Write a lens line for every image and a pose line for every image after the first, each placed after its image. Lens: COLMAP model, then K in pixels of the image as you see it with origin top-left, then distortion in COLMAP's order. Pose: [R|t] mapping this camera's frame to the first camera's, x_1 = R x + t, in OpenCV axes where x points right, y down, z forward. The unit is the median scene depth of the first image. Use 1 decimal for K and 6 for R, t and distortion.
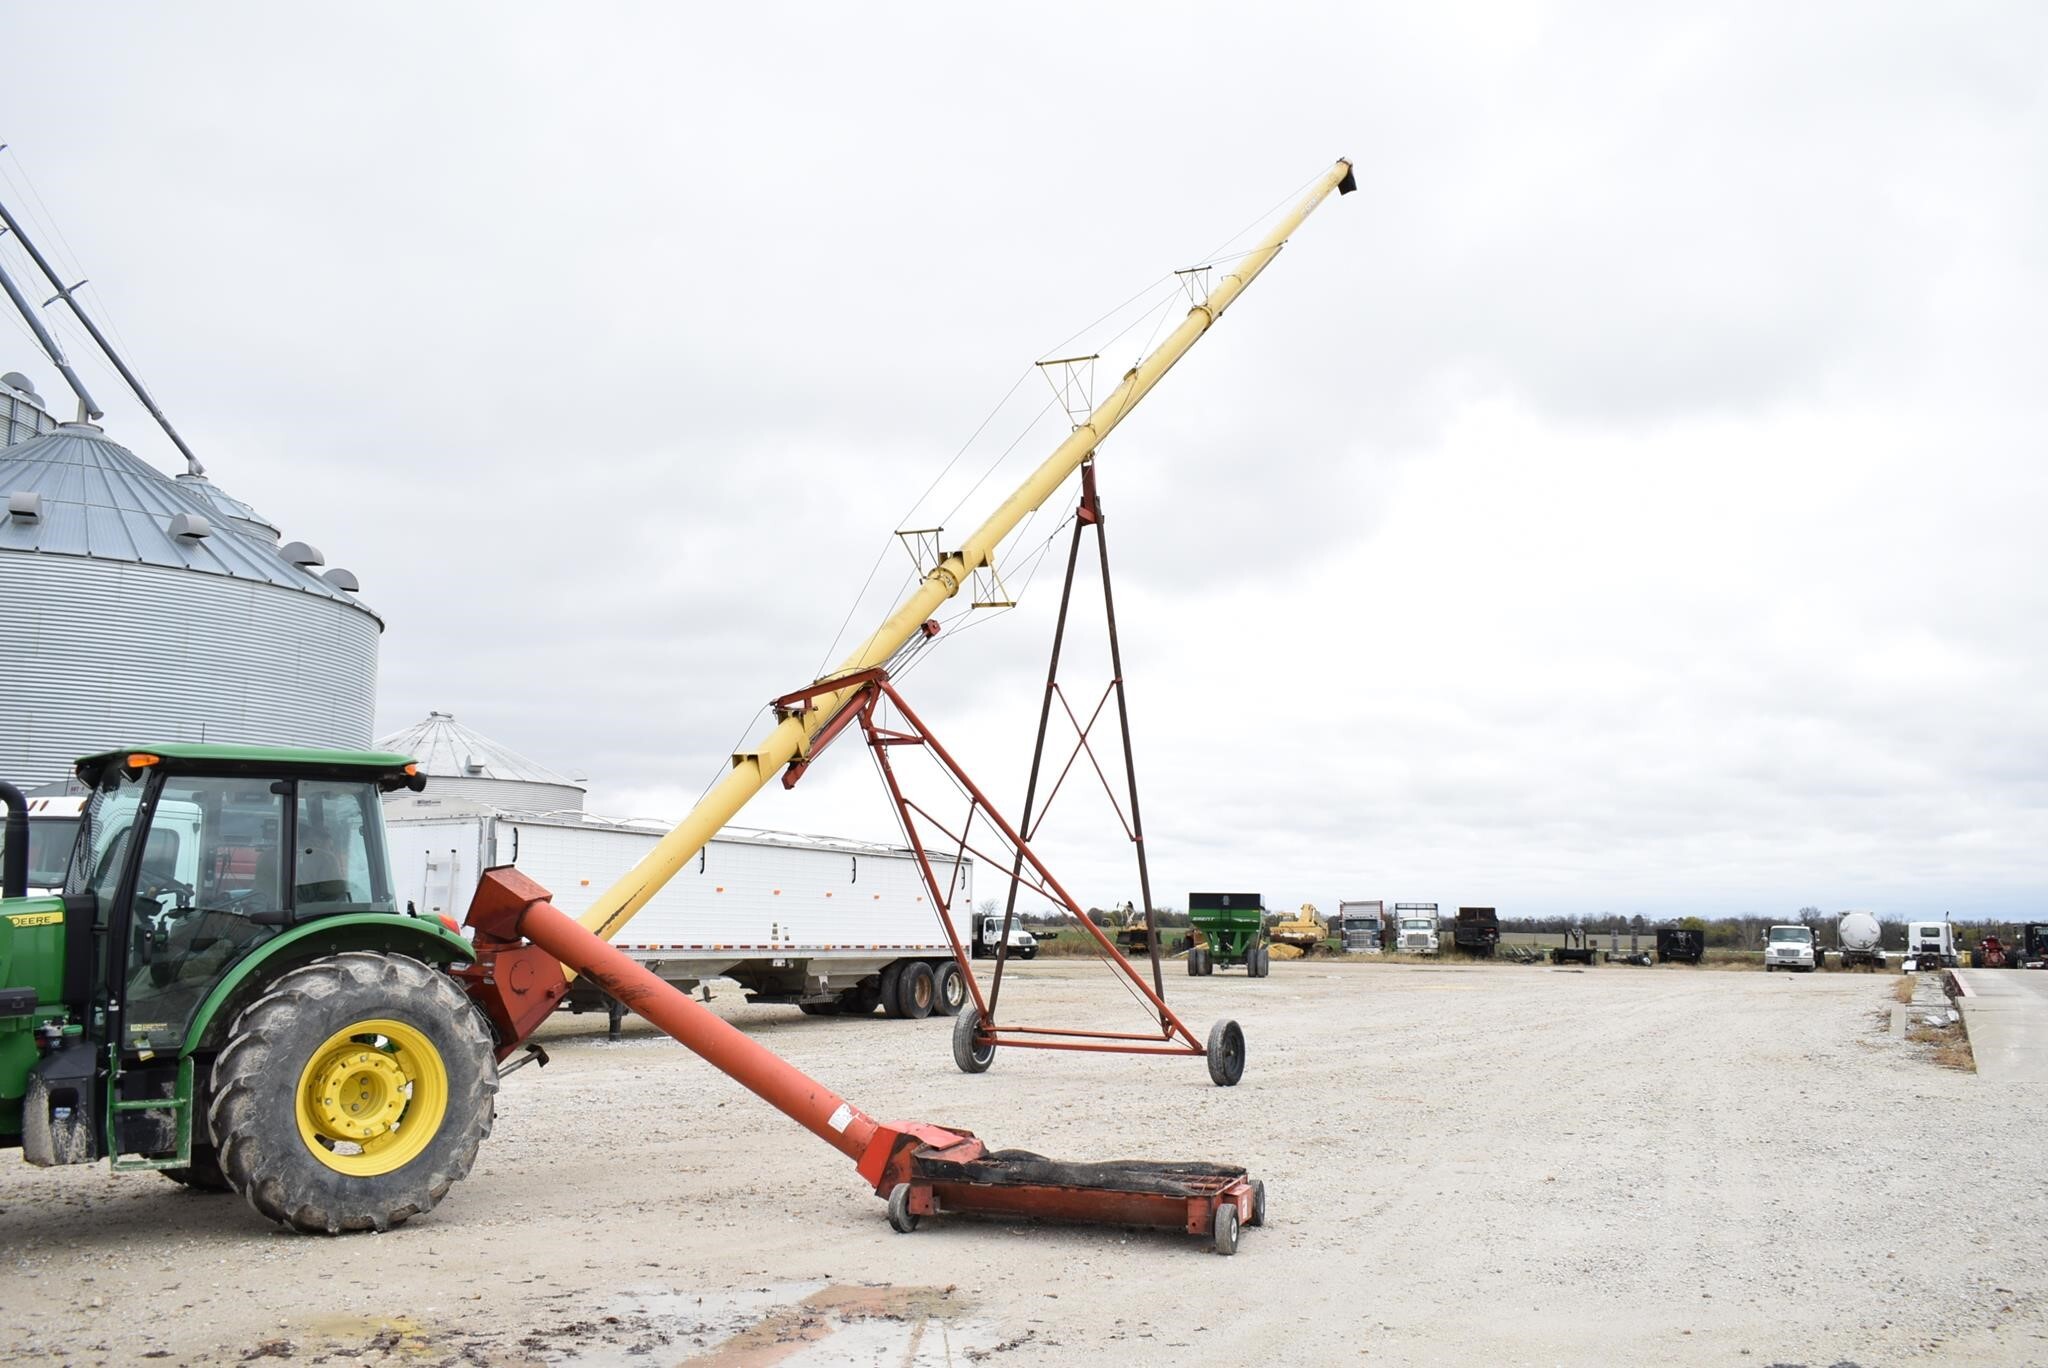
lens RADIAL K [[1728.0, 0, 1044.0], [0, 1728.0, 688.2], [0, 0, 1]] dist [-0.021763, 0.010938]
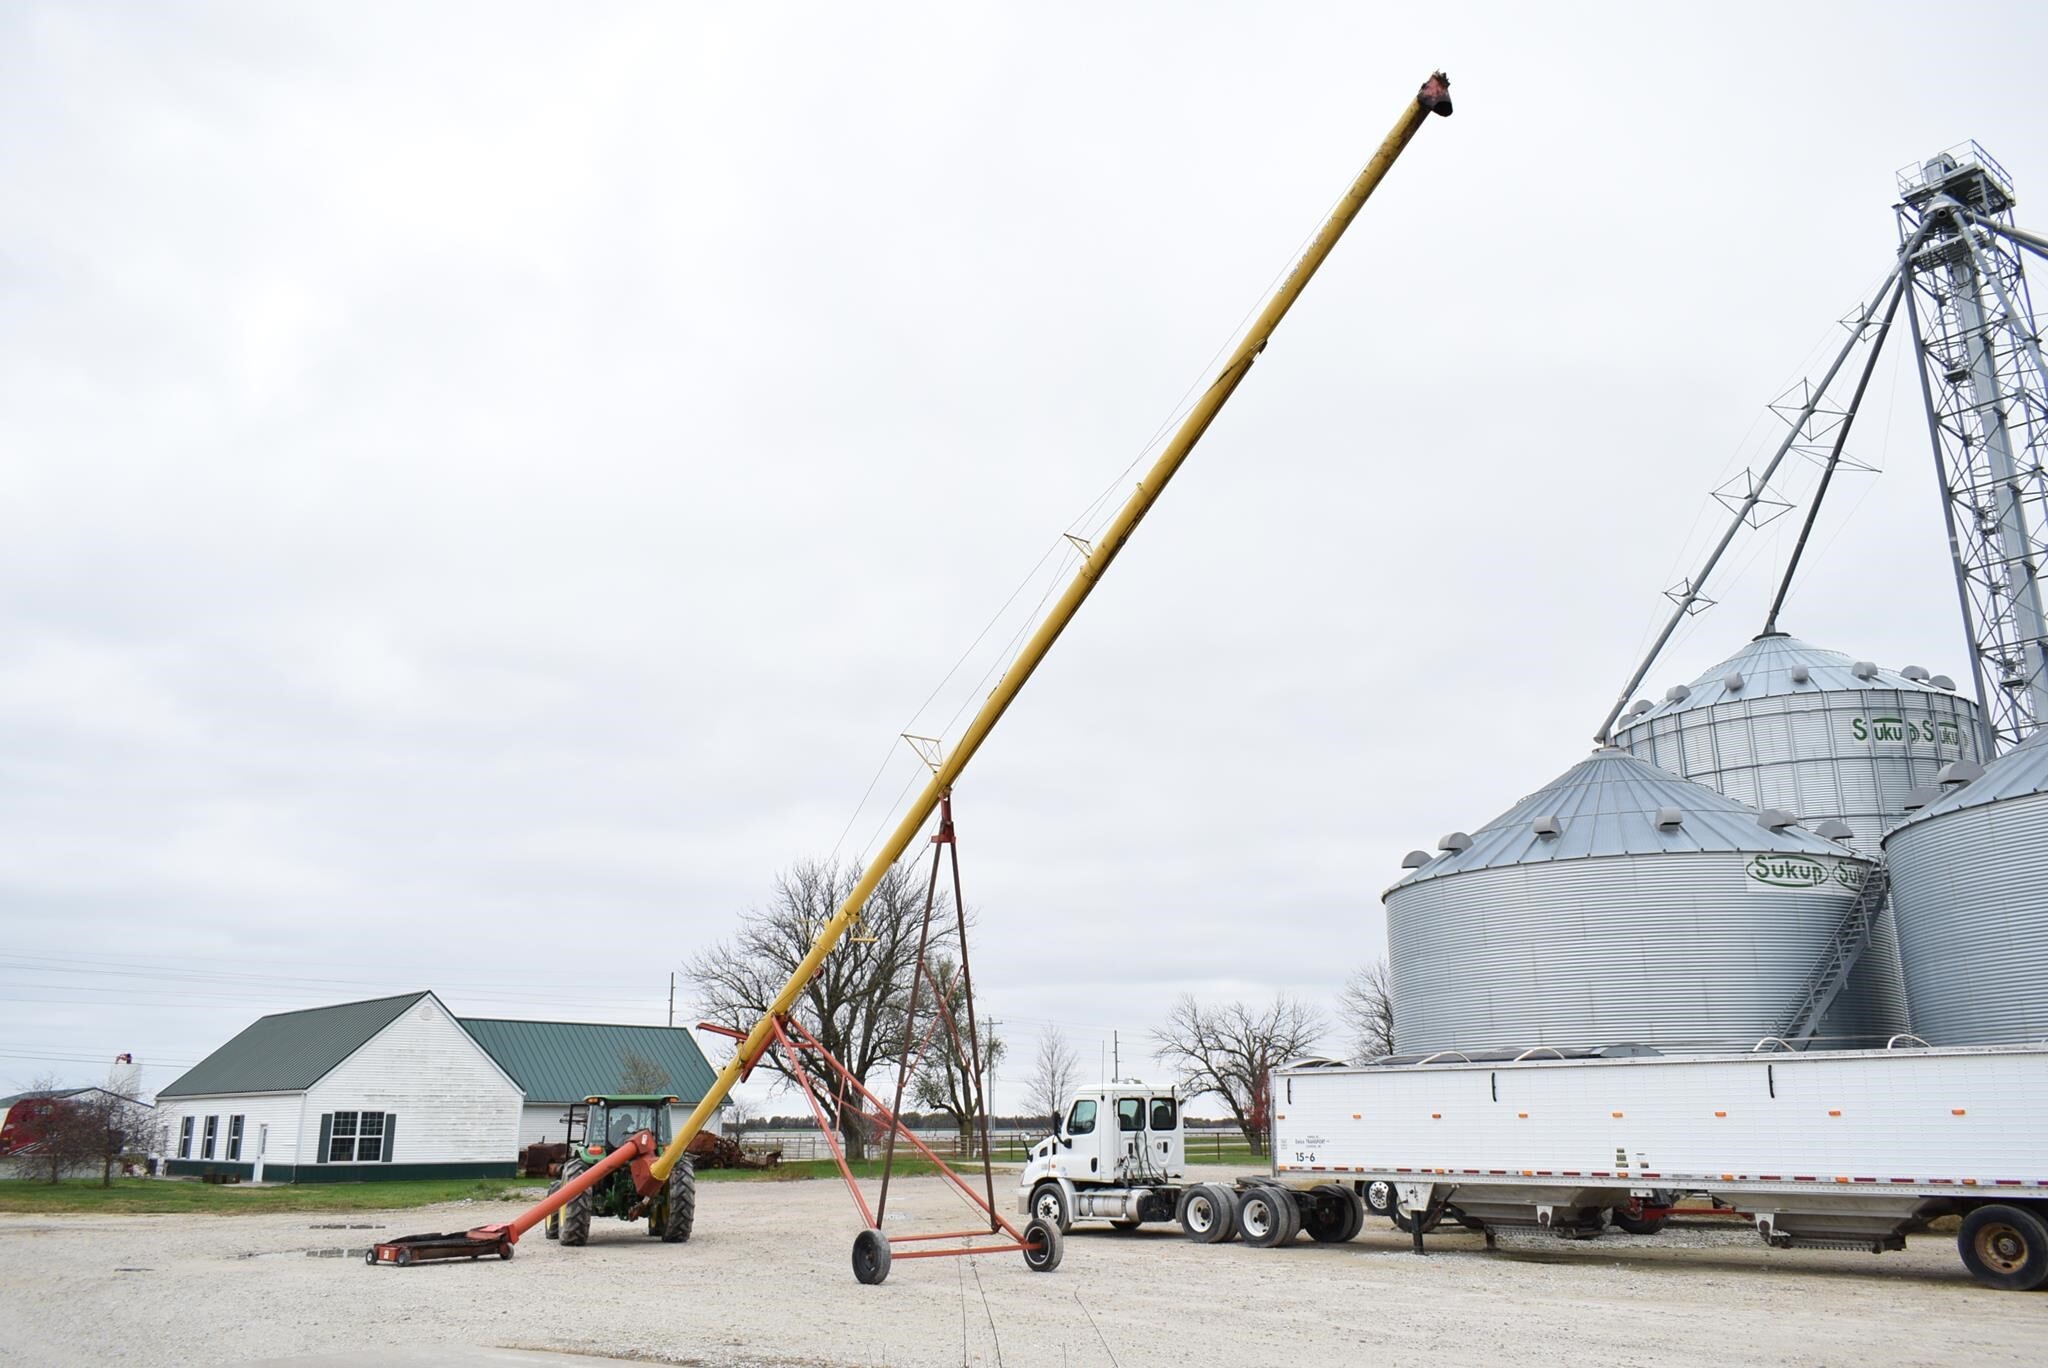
lens RADIAL K [[1697.8, 0, 1091.9], [0, 1697.8, 578.0], [0, 0, 1]] dist [0.001212, -0.004961]
pose [[-0.325560, -0.311309, -0.892803, 1.849217], [0.123336, 0.922194, -0.366532, 0.324525], [0.937443, -0.229443, -0.261834, 2.211861]]
